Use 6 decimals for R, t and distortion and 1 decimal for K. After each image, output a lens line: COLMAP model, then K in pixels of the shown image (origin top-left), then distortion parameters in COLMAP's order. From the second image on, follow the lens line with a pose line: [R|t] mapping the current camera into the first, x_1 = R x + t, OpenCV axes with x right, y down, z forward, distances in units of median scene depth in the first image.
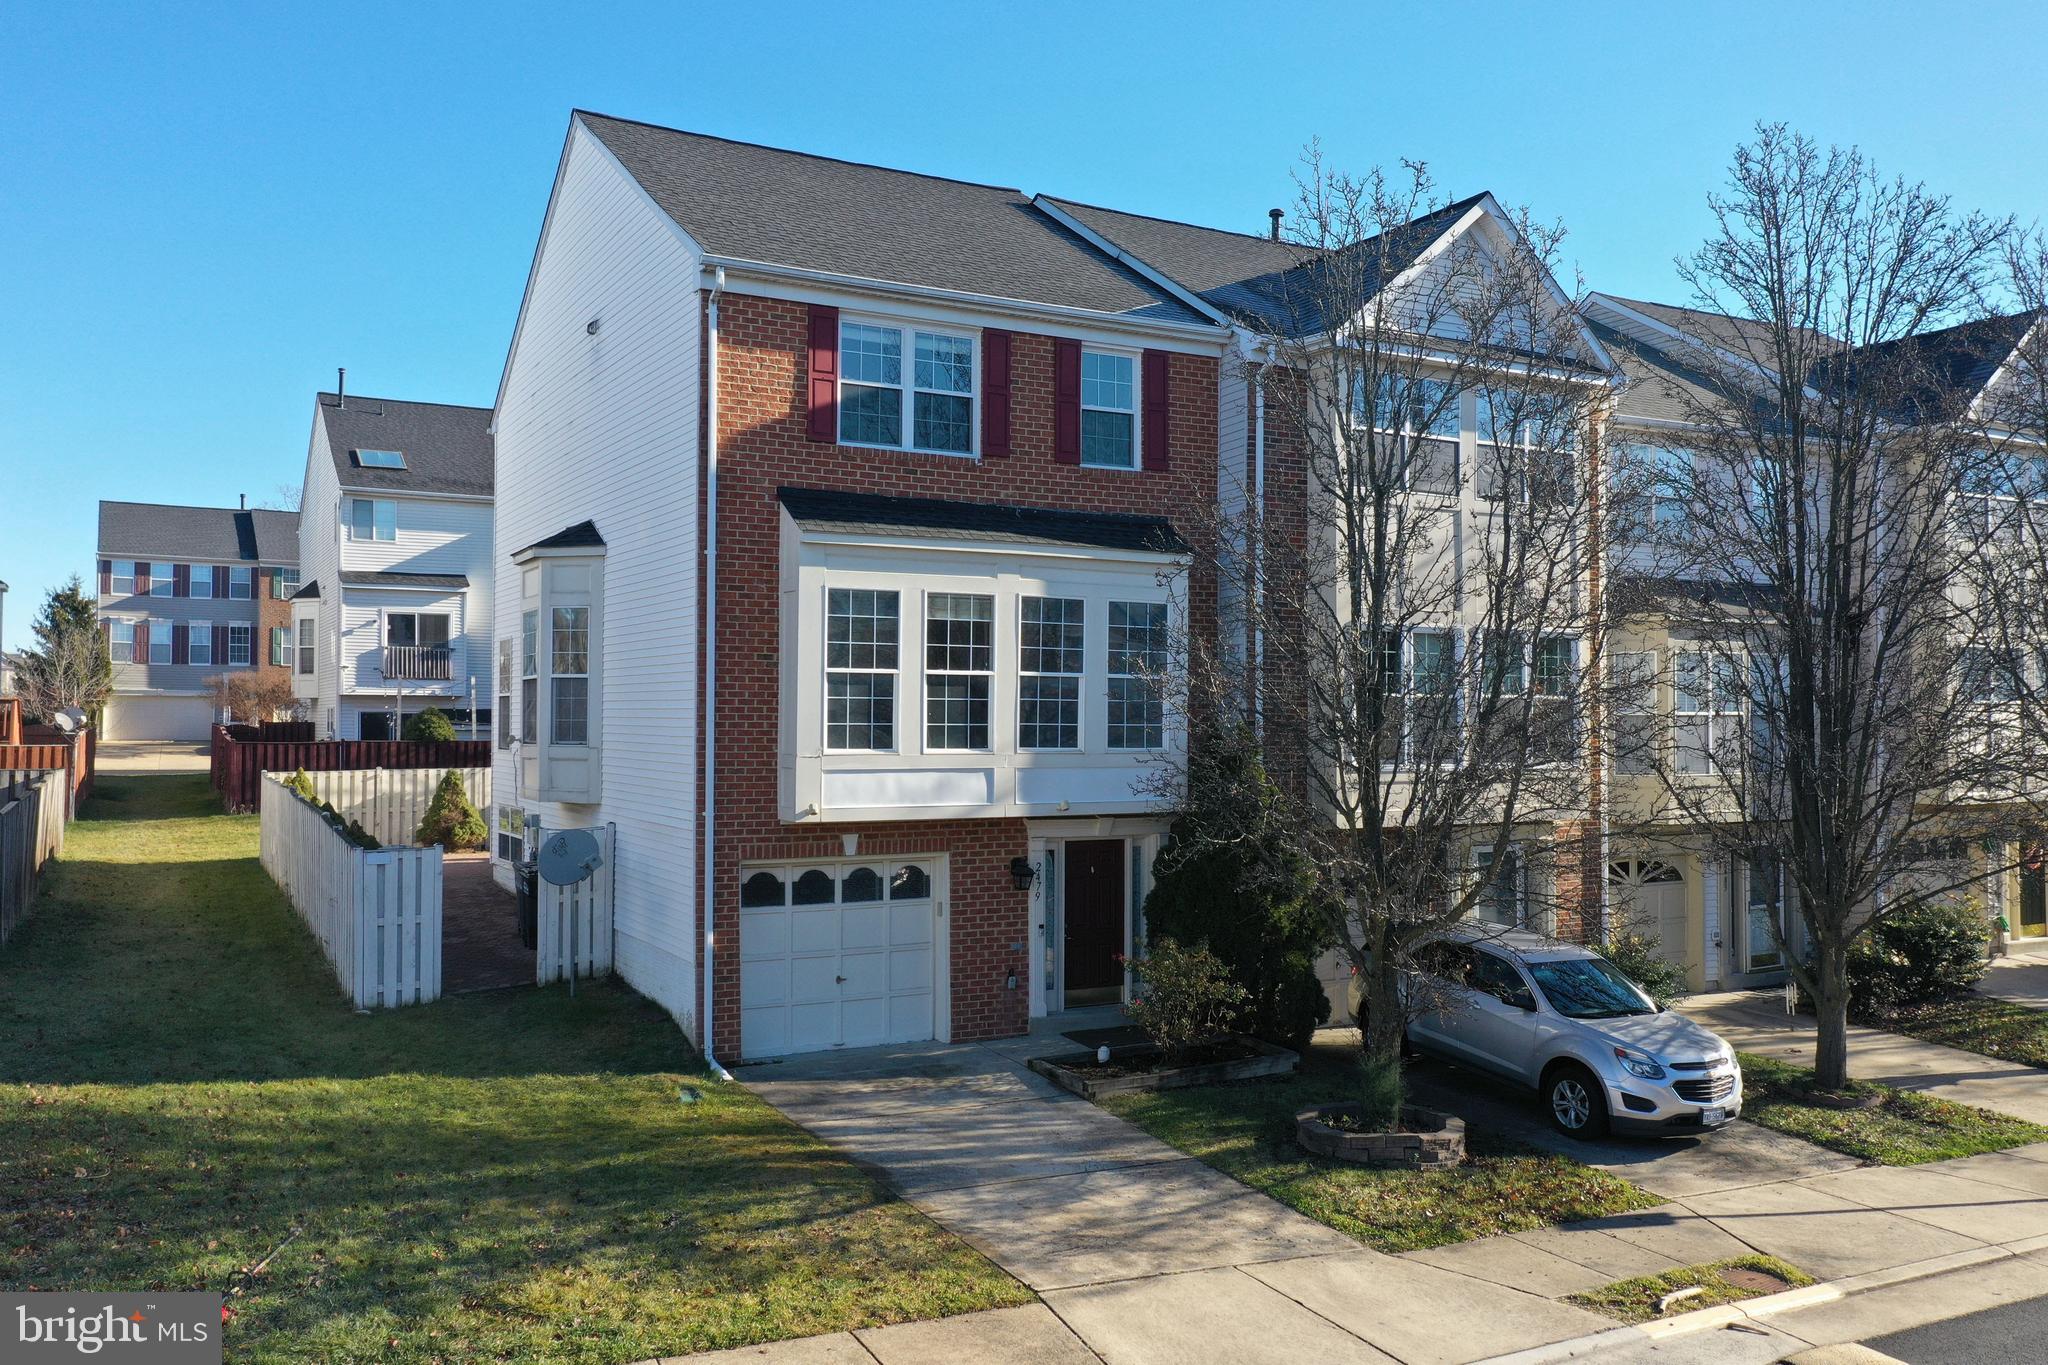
lens RADIAL K [[1624.5, 0, 1024.0], [0, 1624.5, 682.5], [0, 0, 1]] dist [0.014607, 0.000208]
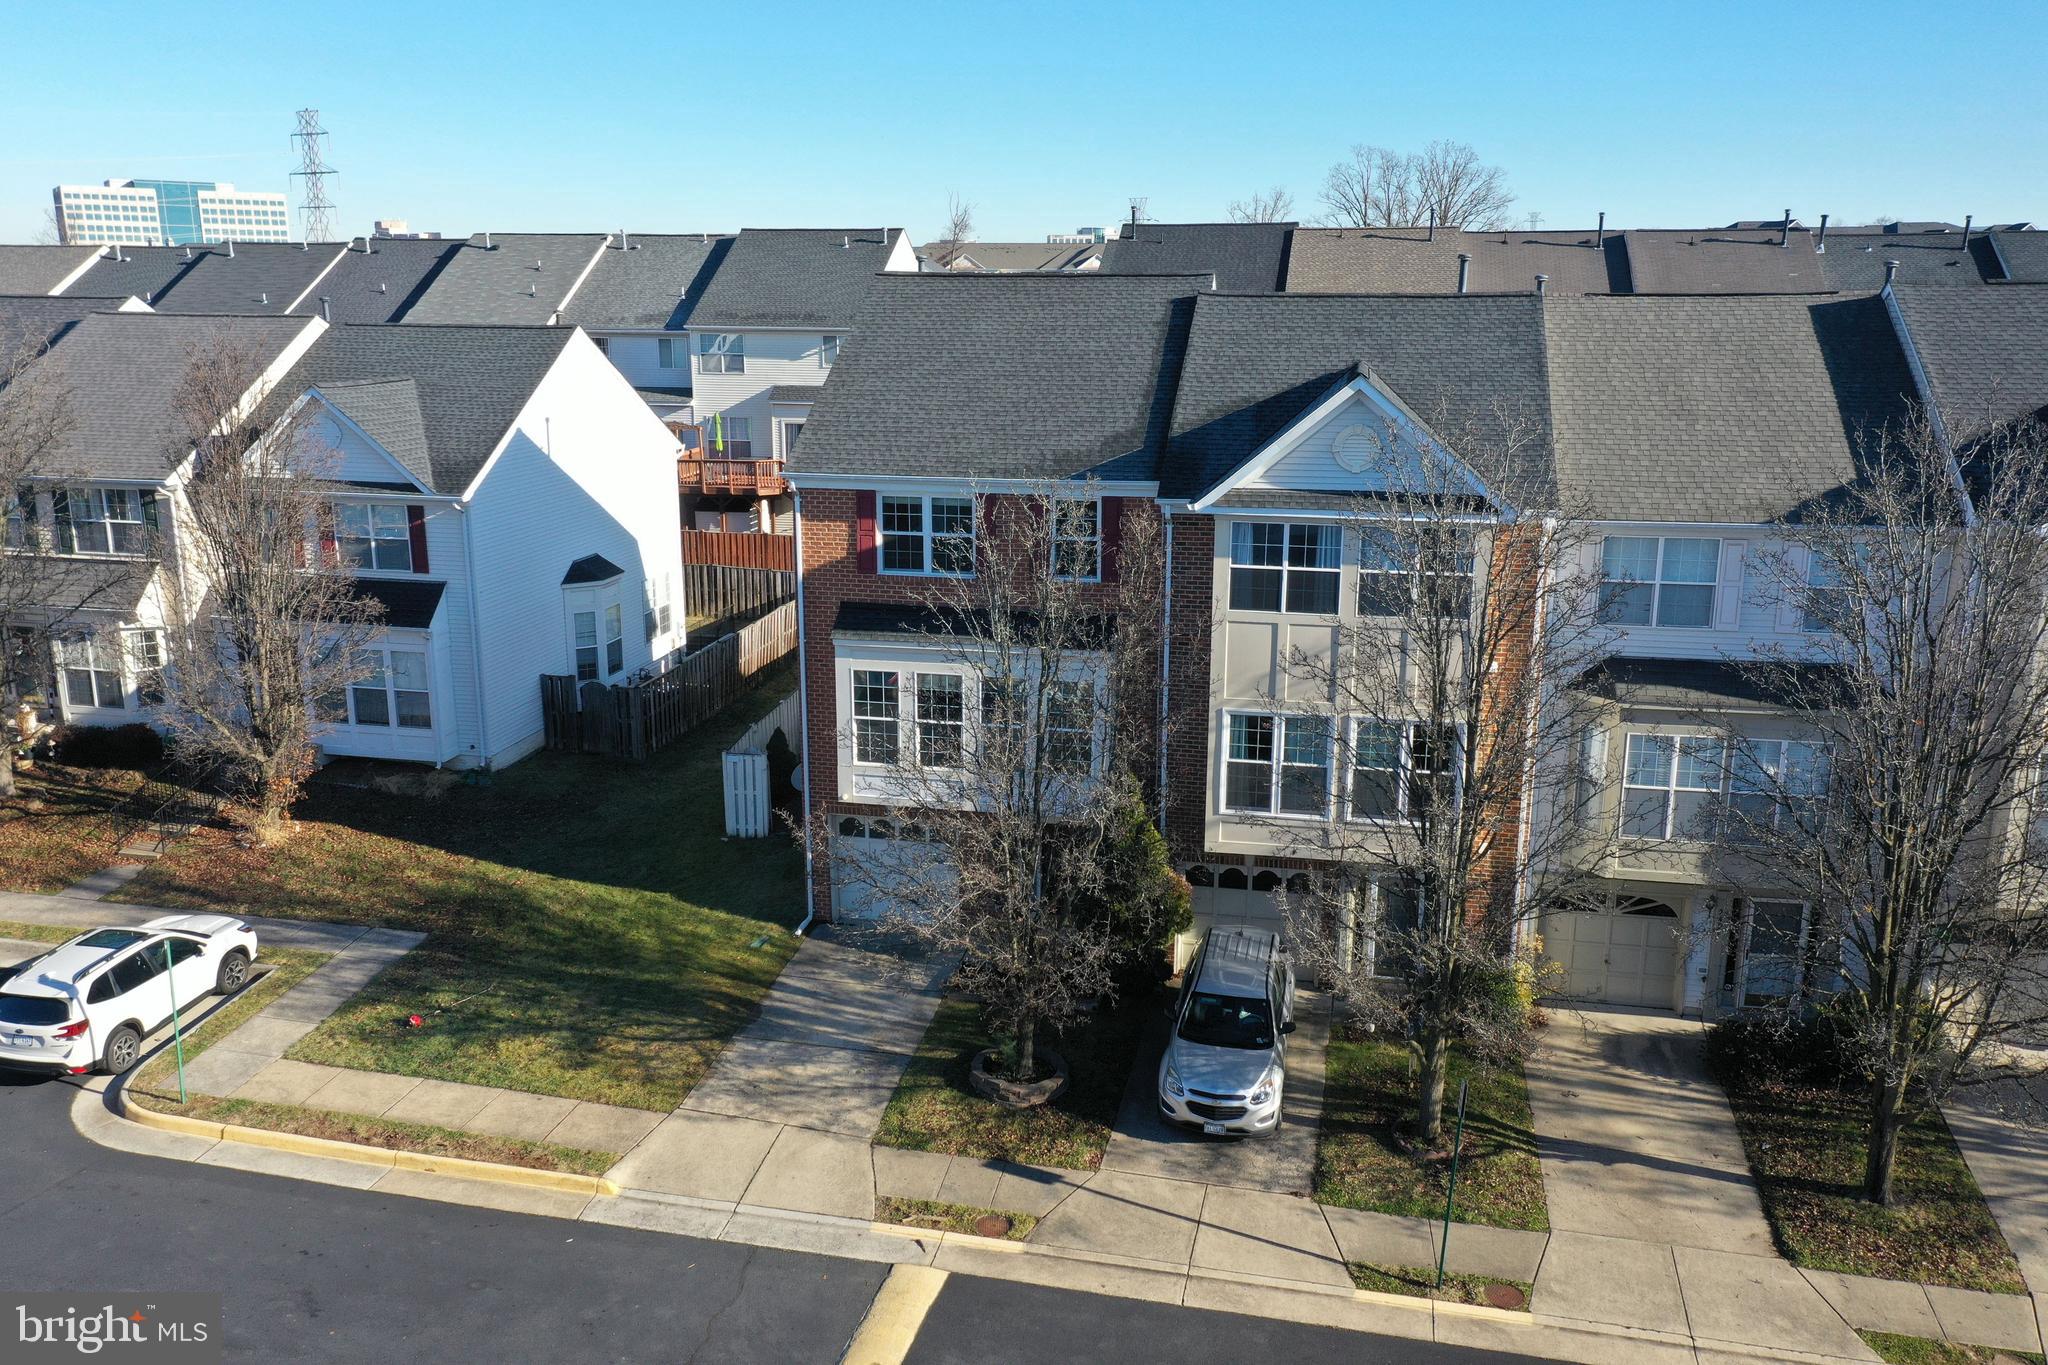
lens RADIAL K [[1617.2, 0, 1024.0], [0, 1617.2, 682.5], [0, 0, 1]] dist [0.021246, -0.003420]
pose [[0.759396, 0.153009, -0.632381, 1.035090], [0.014953, 0.967593, 0.252073, -0.448683], [0.650457, -0.200879, 0.732498, -0.102273]]
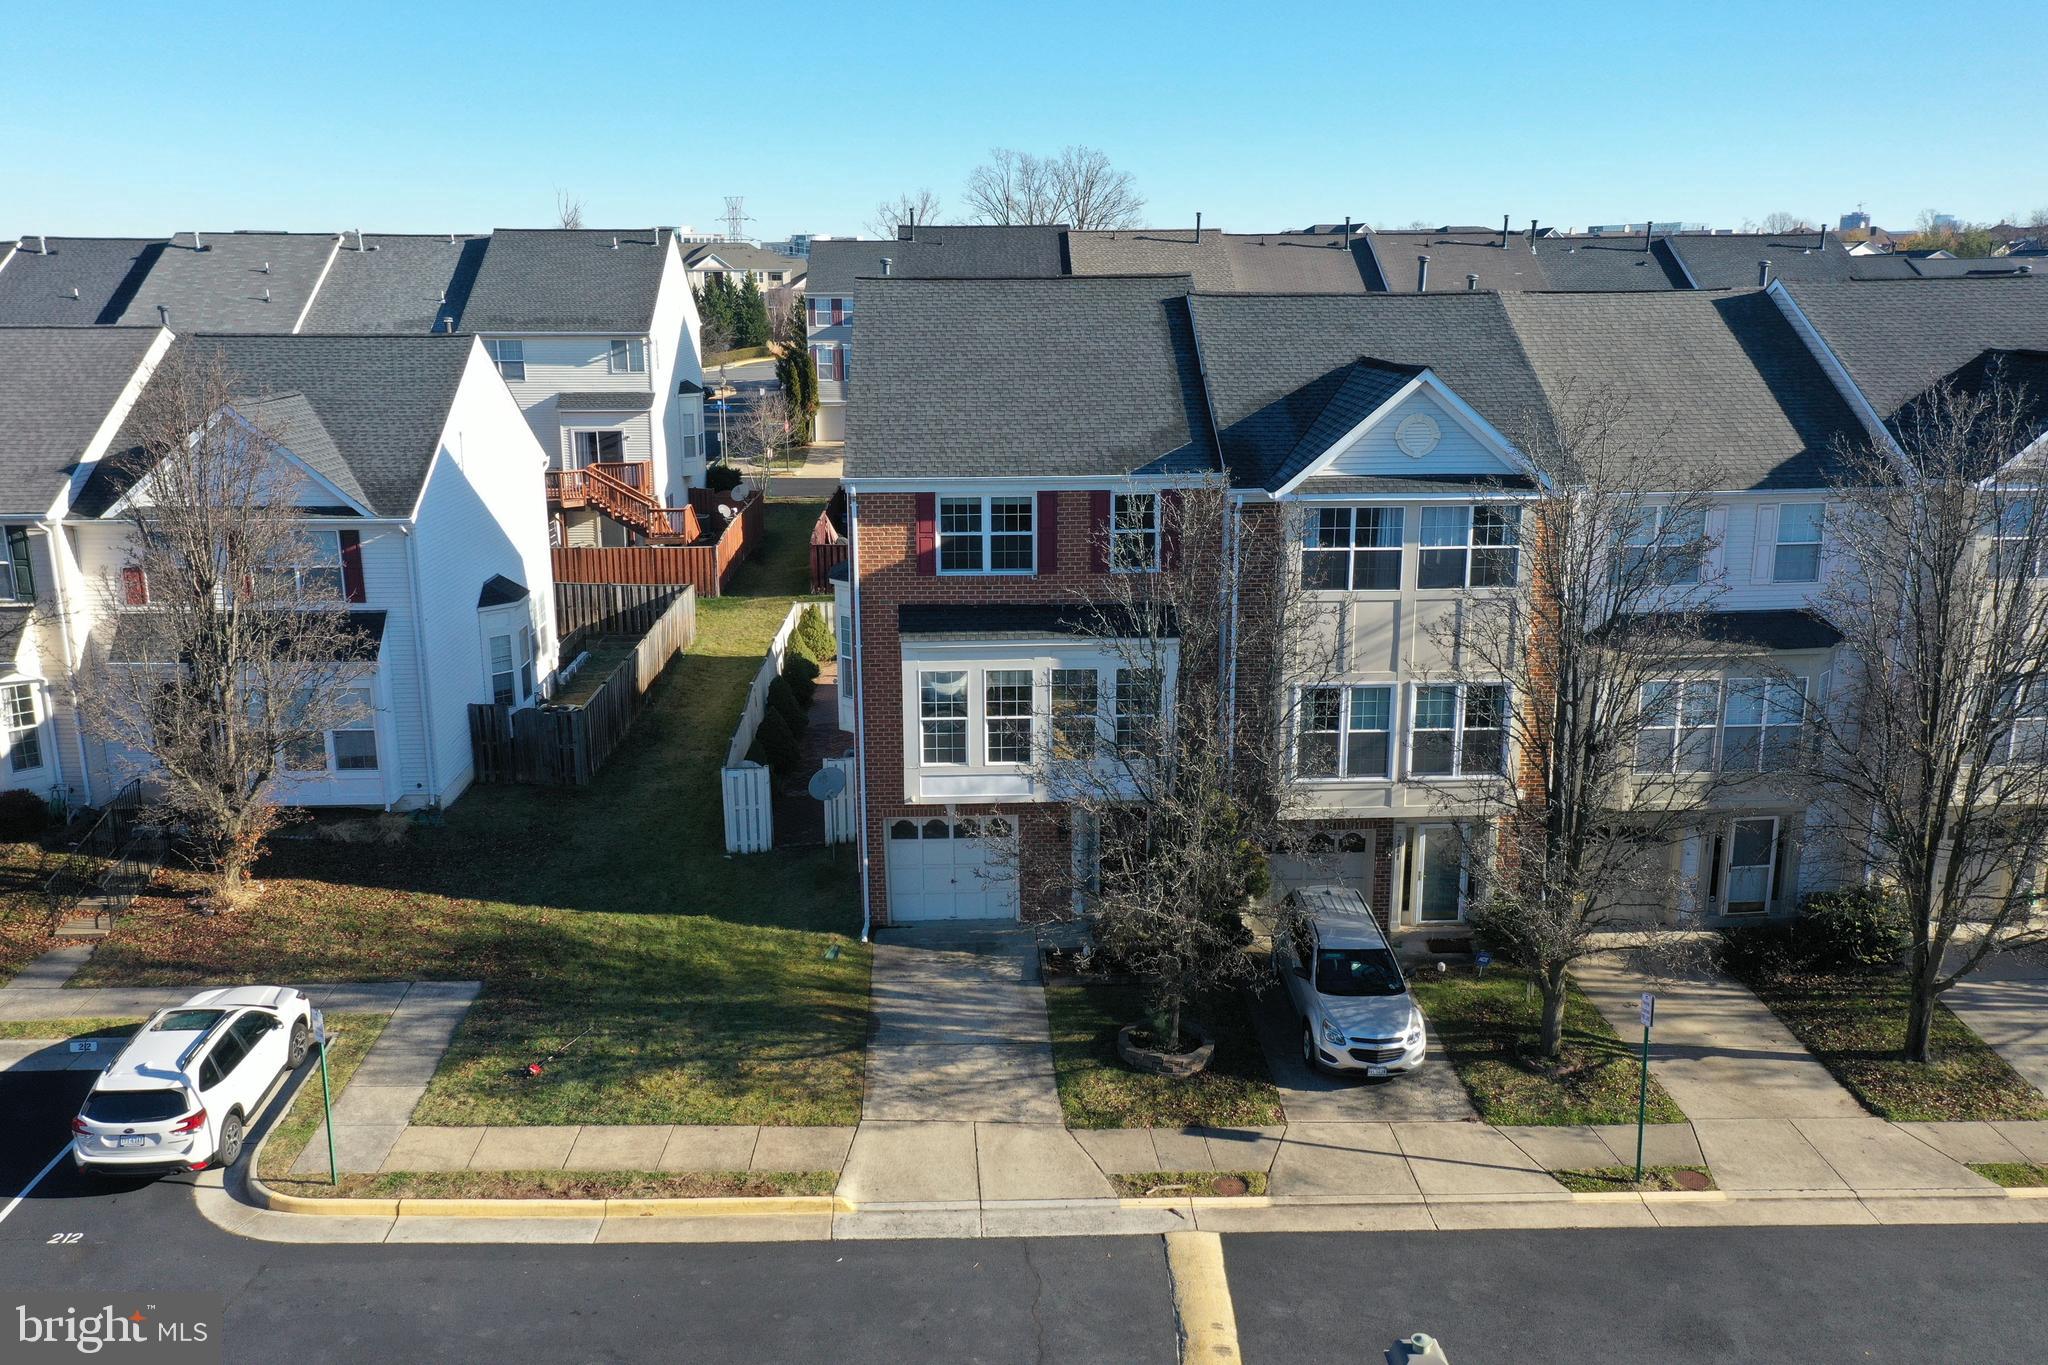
lens RADIAL K [[1617.2, 0, 1024.0], [0, 1617.2, 682.5], [0, 0, 1]] dist [0.021246, -0.003420]
pose [[0.898269, 0.097025, -0.428602, 0.672030], [0.018063, 0.966345, 0.256613, -0.460417], [0.439075, -0.238249, 0.866285, -0.390081]]
